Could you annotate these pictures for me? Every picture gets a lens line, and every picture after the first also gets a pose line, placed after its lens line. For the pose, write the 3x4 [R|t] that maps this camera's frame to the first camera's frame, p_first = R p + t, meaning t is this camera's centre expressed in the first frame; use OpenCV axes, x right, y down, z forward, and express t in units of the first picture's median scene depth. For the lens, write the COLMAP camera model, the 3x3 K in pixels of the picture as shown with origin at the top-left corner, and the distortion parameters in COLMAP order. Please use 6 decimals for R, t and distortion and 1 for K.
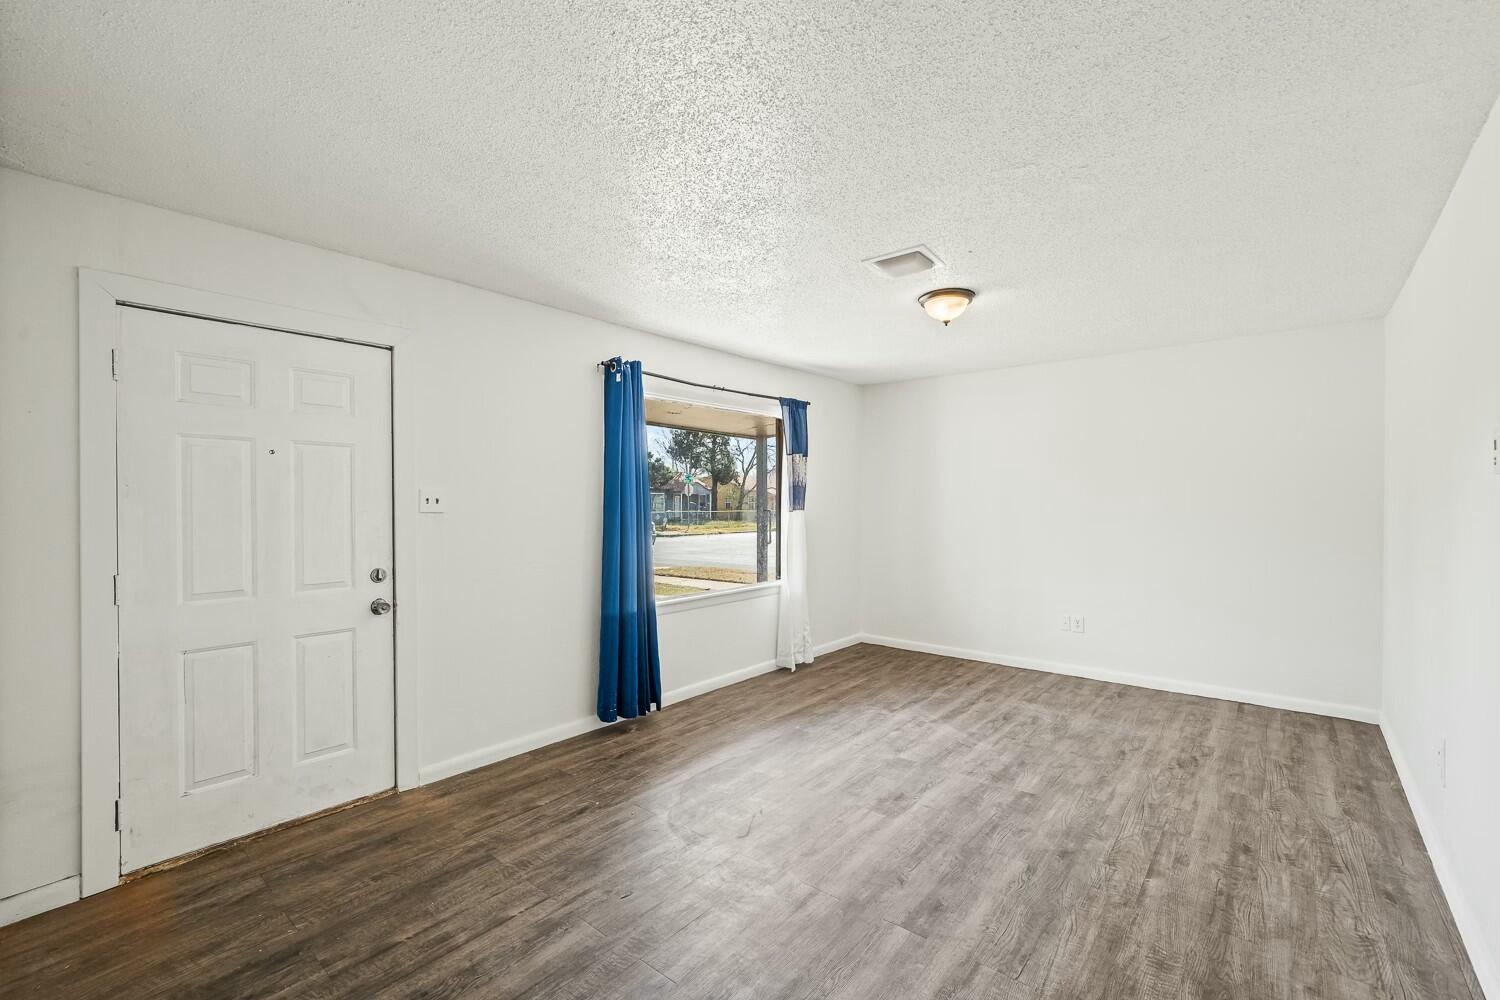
lens RADIAL K [[636.0, 0, 760.1], [0, 636.0, 507.2], [0, 0, 1]] dist [-0.003109, 0.002342]
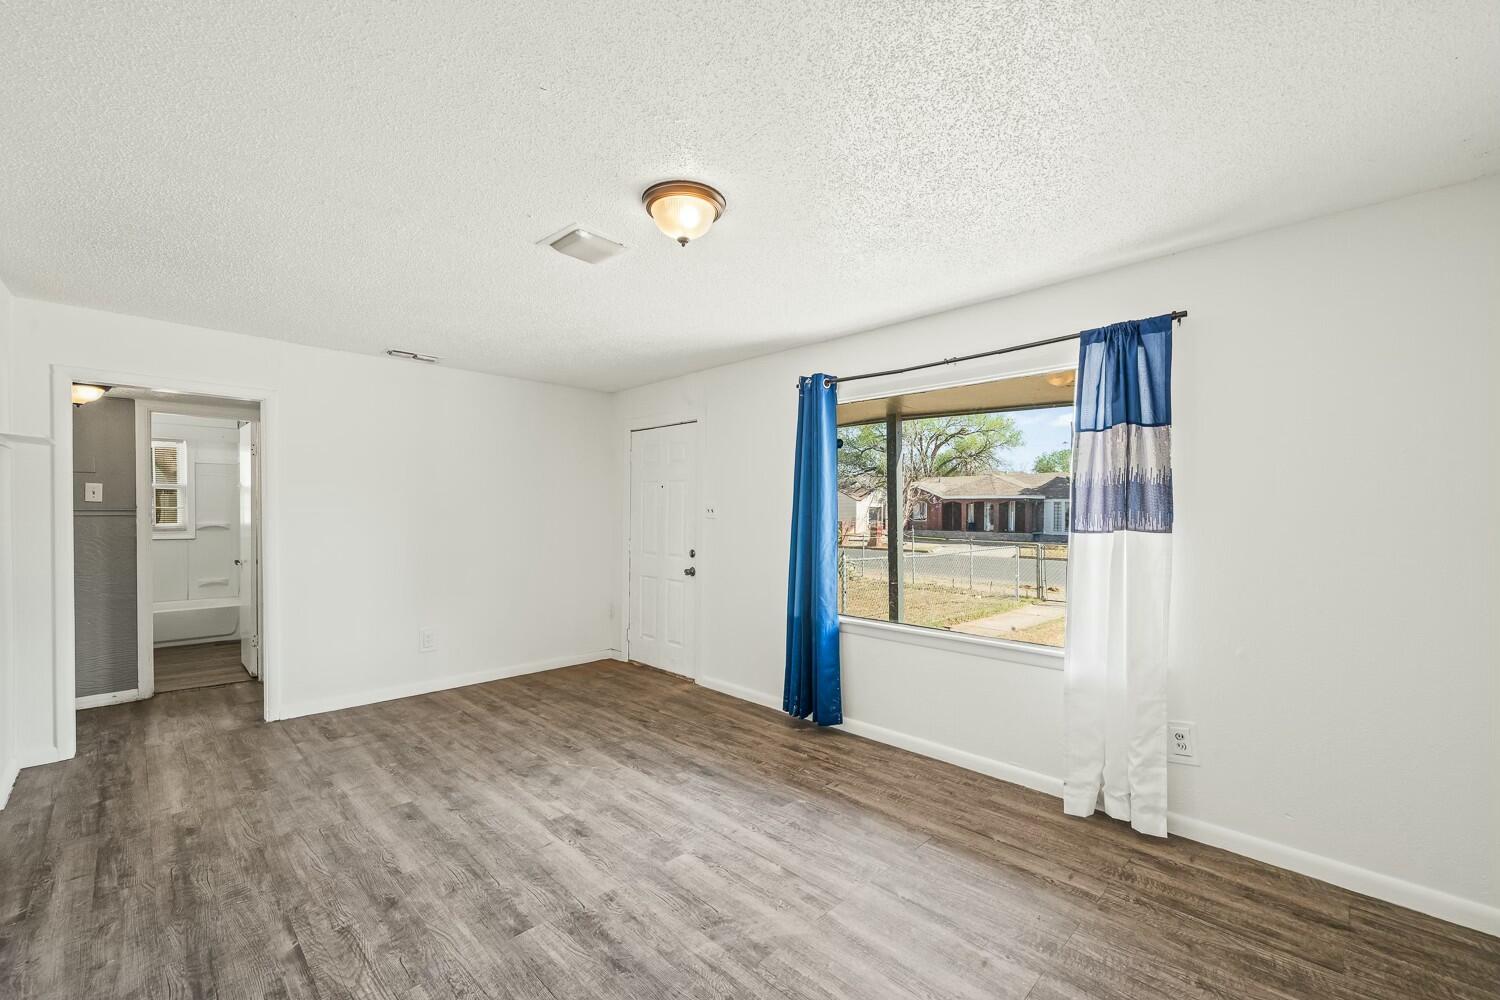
lens RADIAL K [[636.0, 0, 753.9], [0, 636.0, 511.9], [0, 0, 1]] dist [-0.003109, 0.002342]
pose [[-0.100674, 0.004031, -0.994911, 1.215904], [-0.012051, 0.999913, 0.005270, -0.018589], [0.994847, 0.012520, -0.100616, 1.468418]]
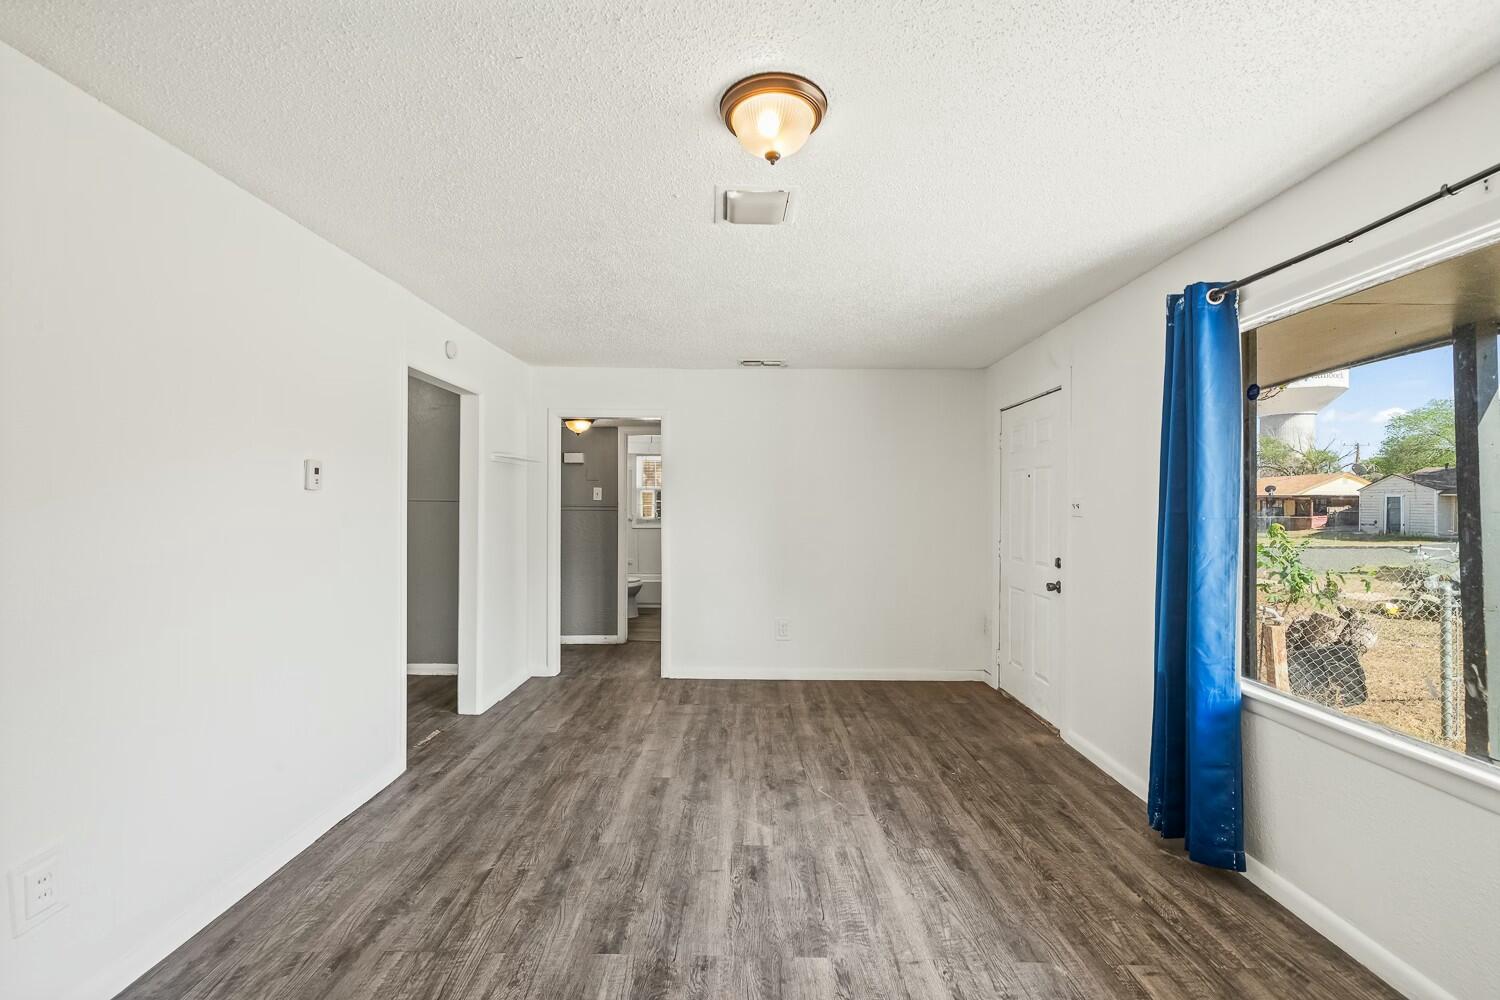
lens RADIAL K [[636.0, 0, 729.7], [0, 636.0, 500.2], [0, 0, 1]] dist [-0.003109, 0.002342]
pose [[-0.791868, -0.004999, -0.610671, 0.811302], [-0.006004, 0.999982, -0.000401, -0.019592], [0.610662, 0.003349, -0.791884, 1.779200]]
